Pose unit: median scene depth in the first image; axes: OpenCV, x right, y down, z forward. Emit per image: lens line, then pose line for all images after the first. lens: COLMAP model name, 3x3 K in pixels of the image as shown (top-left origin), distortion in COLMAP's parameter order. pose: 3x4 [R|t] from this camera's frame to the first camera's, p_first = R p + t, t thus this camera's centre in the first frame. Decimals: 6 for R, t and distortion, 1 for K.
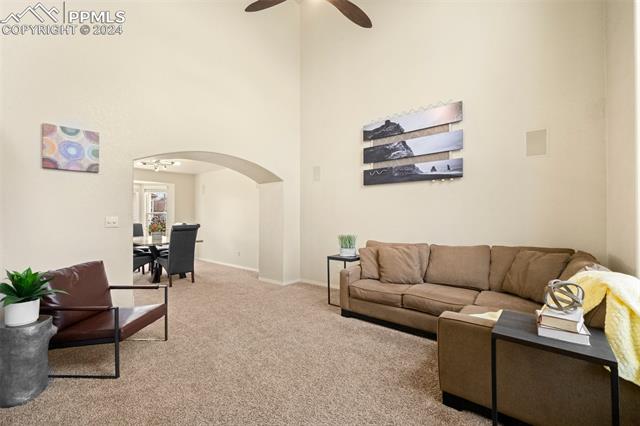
lens RADIAL K [[290.9, 0, 319.5], [0, 290.9, 213.2], [0, 0, 1]] dist [0.000912, 0.000089]
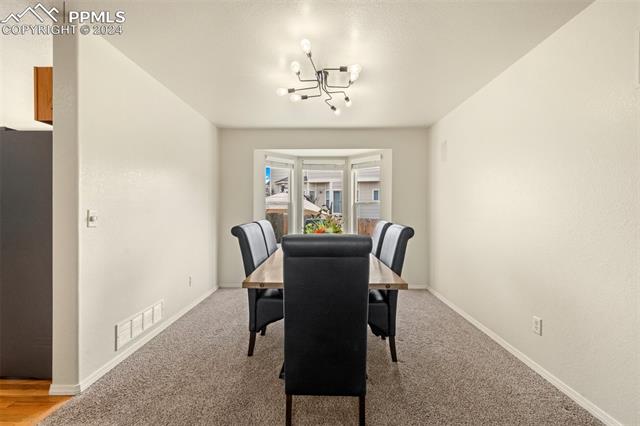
lens RADIAL K [[290.9, 0, 319.0], [0, 290.9, 209.6], [0, 0, 1]] dist [0.000912, 0.000089]
pose [[0.648191, -0.001127, -0.761477, -0.168728], [0.012911, 0.999871, 0.009511, 0.007434], [0.761368, -0.015997, 0.648123, 0.537897]]
